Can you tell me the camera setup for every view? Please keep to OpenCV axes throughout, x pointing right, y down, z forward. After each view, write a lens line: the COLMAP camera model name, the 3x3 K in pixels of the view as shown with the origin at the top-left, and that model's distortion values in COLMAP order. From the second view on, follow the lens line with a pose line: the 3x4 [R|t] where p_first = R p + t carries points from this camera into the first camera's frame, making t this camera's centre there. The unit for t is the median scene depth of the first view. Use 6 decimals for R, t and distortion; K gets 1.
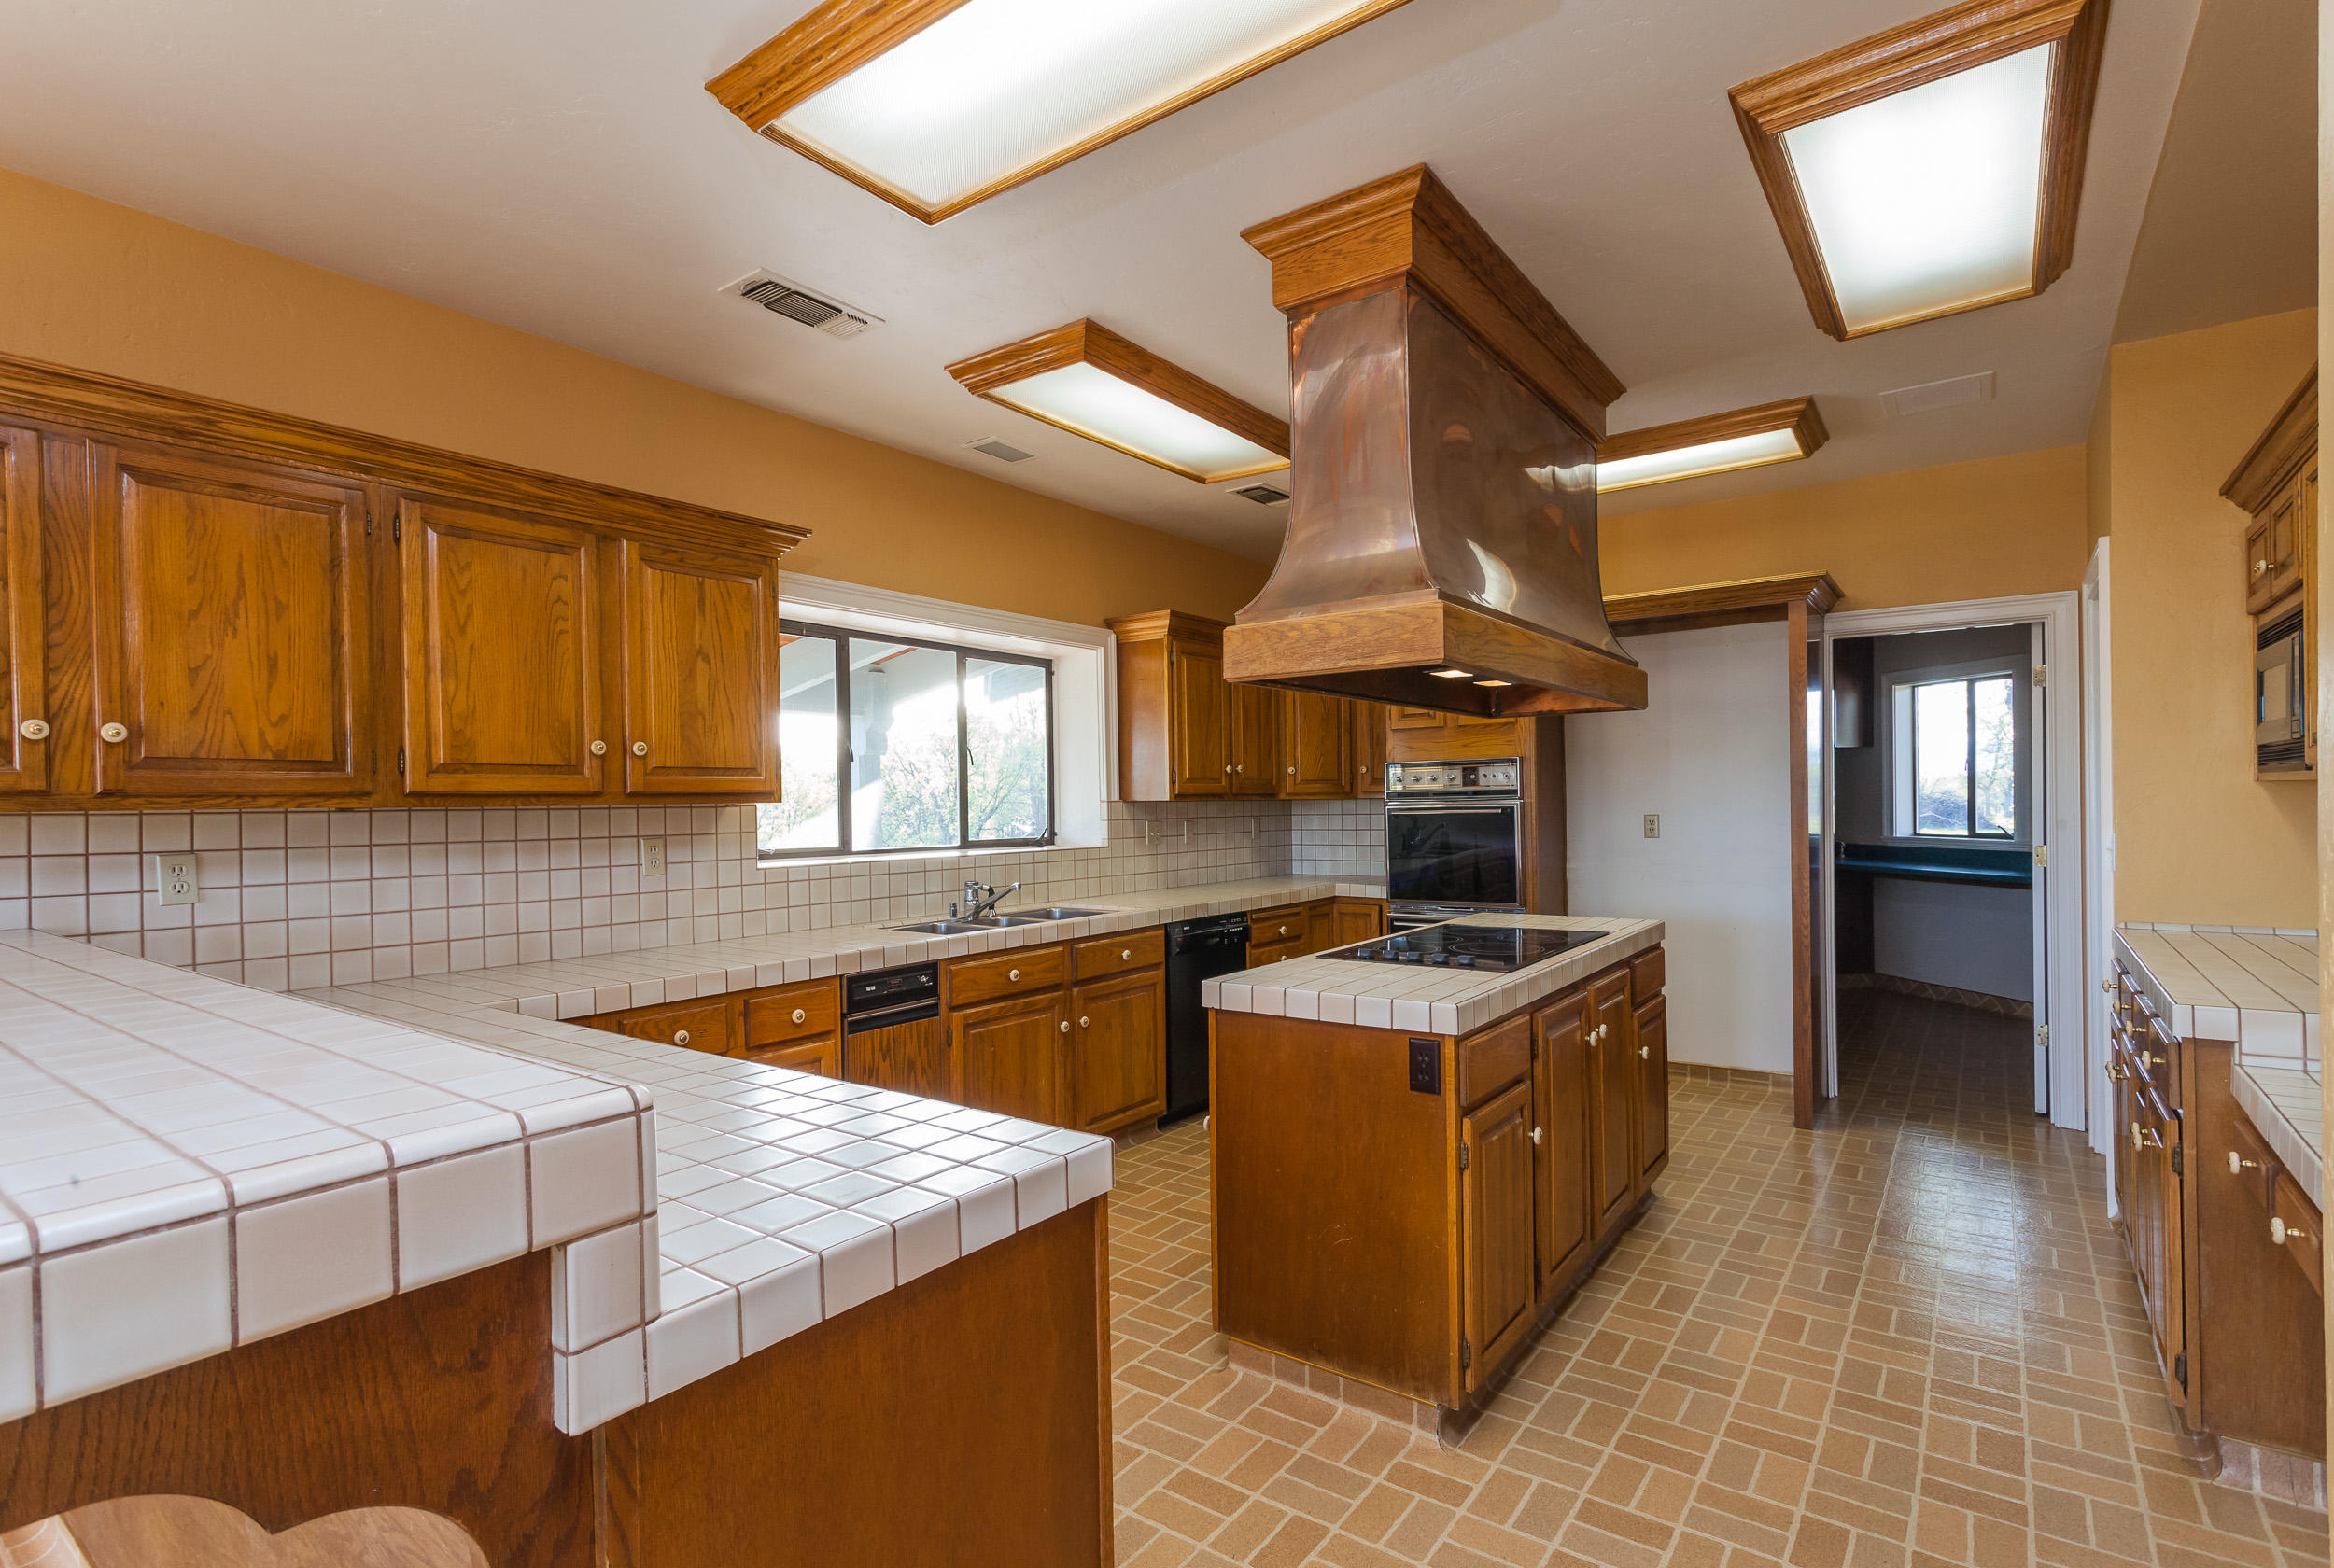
lens RADIAL K [[1117.5, 0, 1167.0], [0, 1117.5, 784.0], [0, 0, 1]] dist [0.000771, 0.000116]
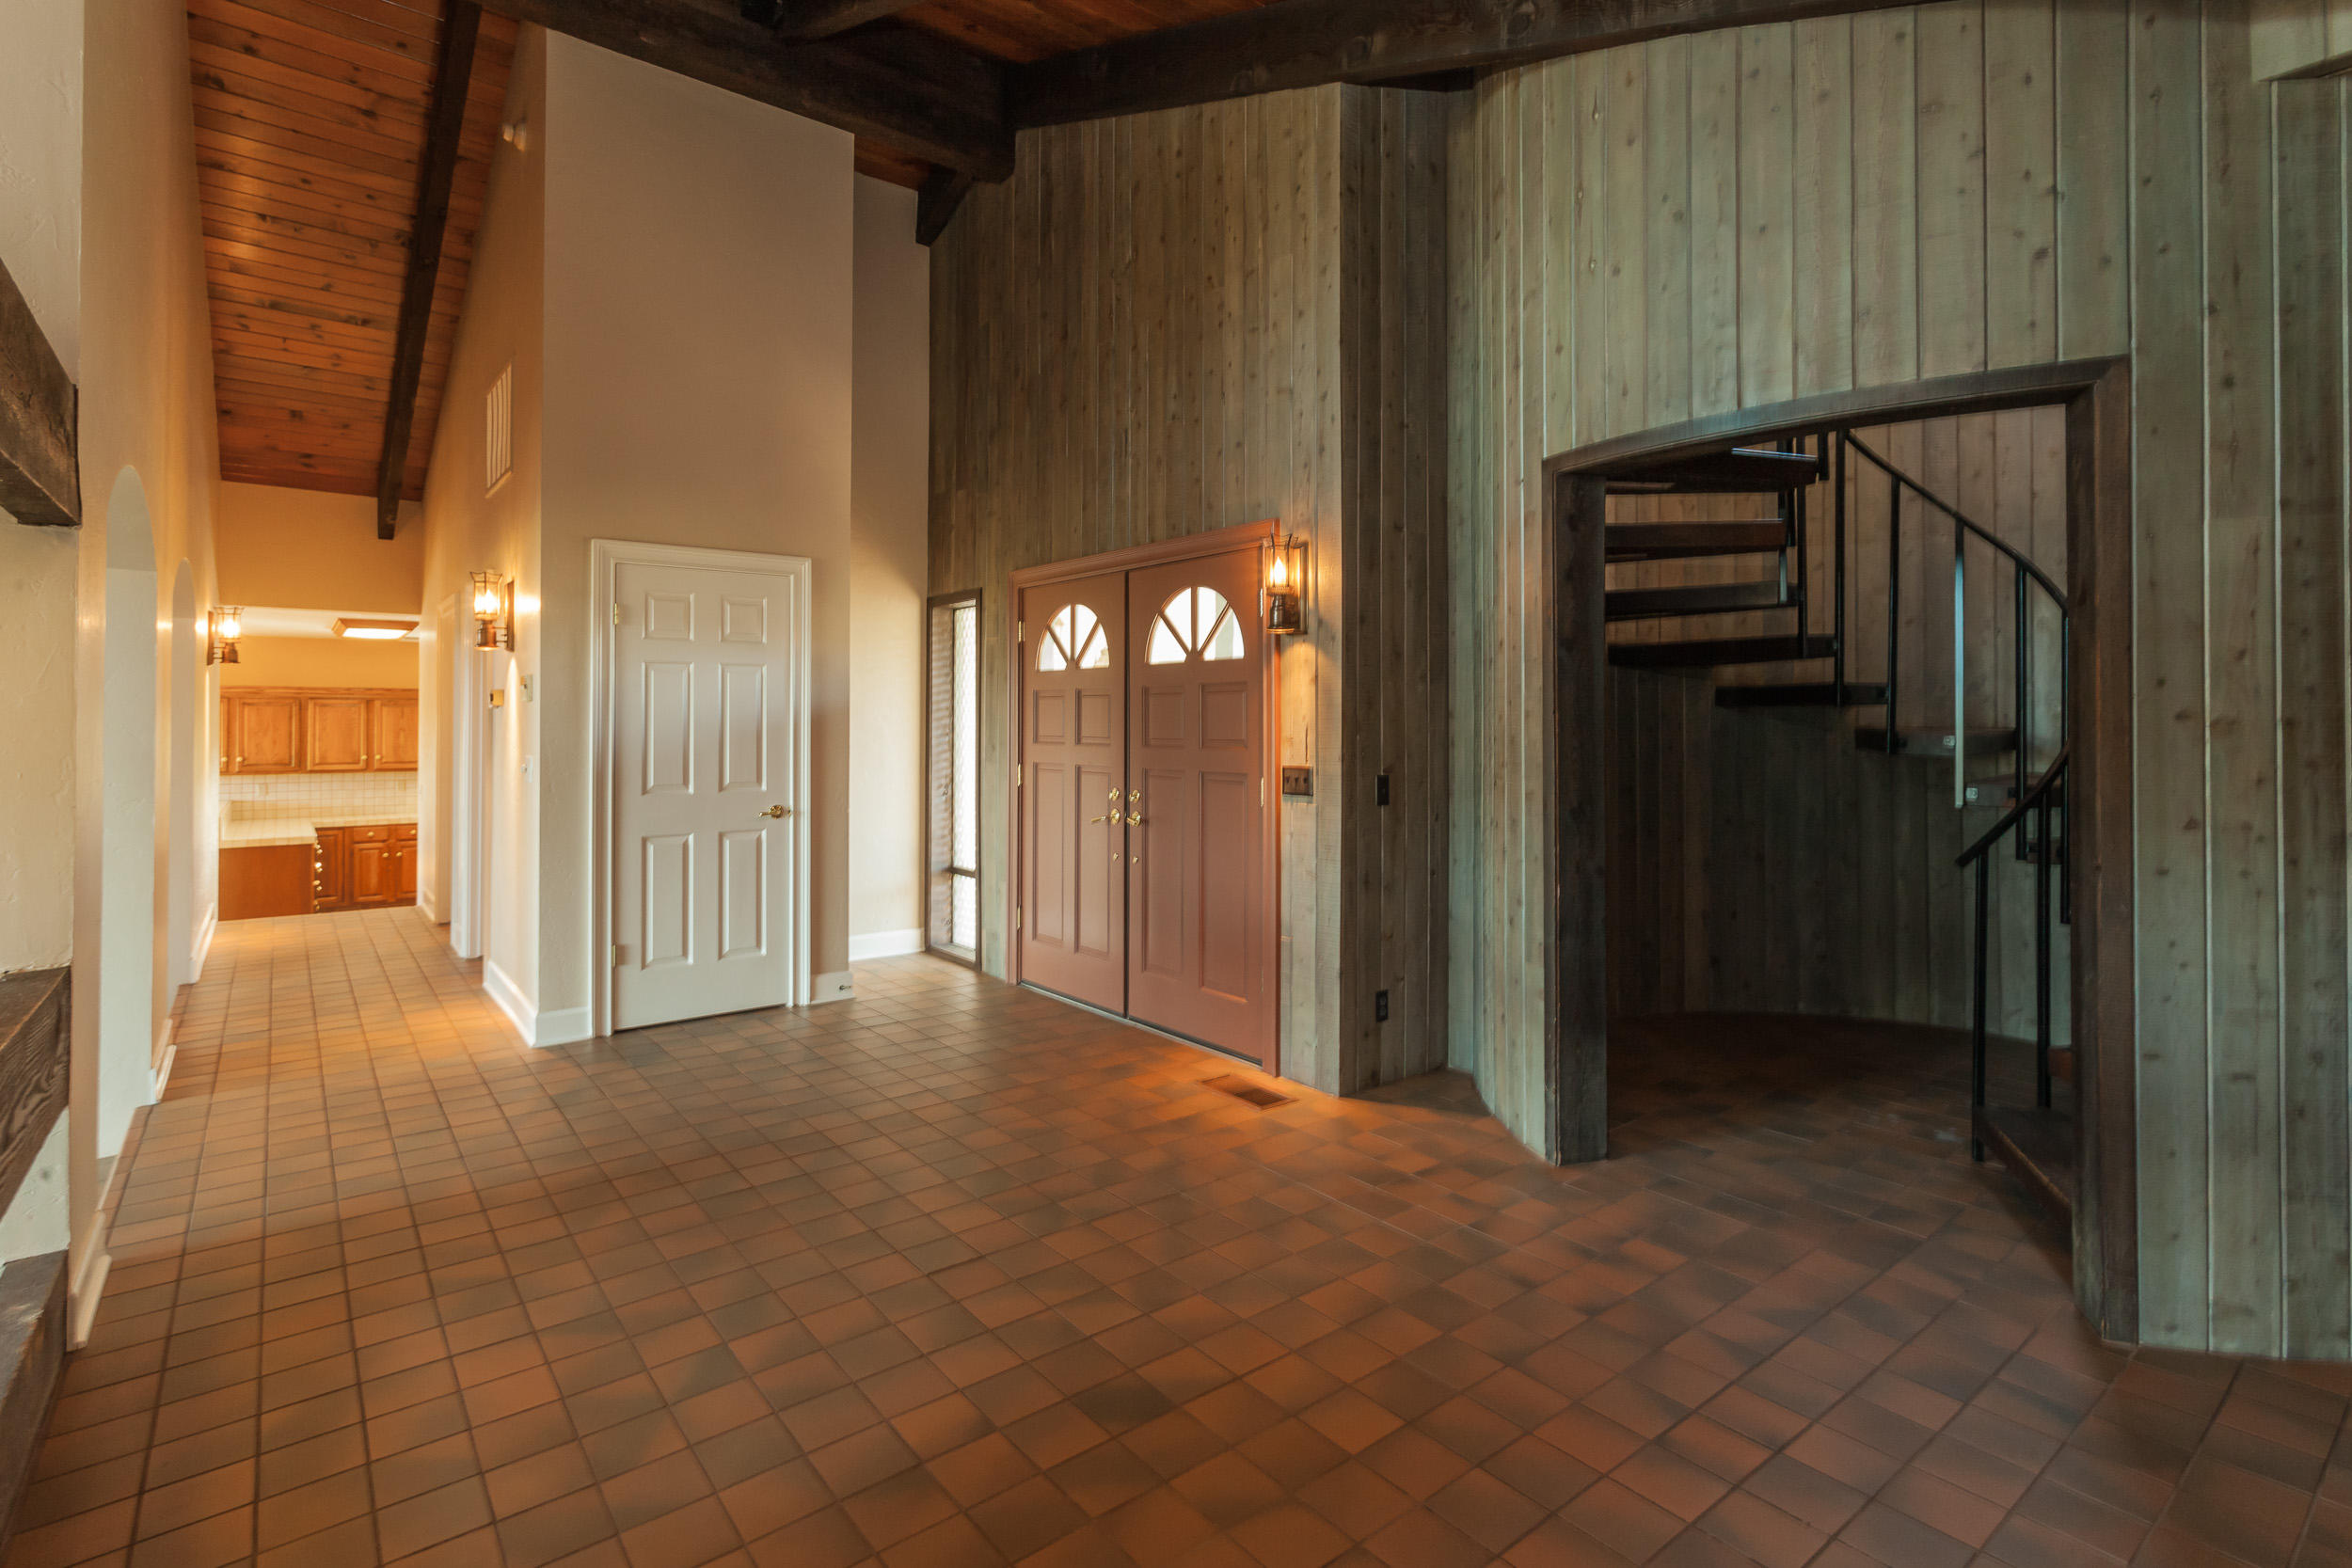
lens RADIAL K [[1130.3, 0, 1181.9], [0, 1130.3, 722.7], [0, 0, 1]] dist [0.022670, -0.000144]
pose [[0.965214, 0.002880, -0.261445, 3.461288], [-0.003160, 0.999995, -0.000651, -0.170232], [0.261442, 0.001455, 0.965218, -2.203233]]
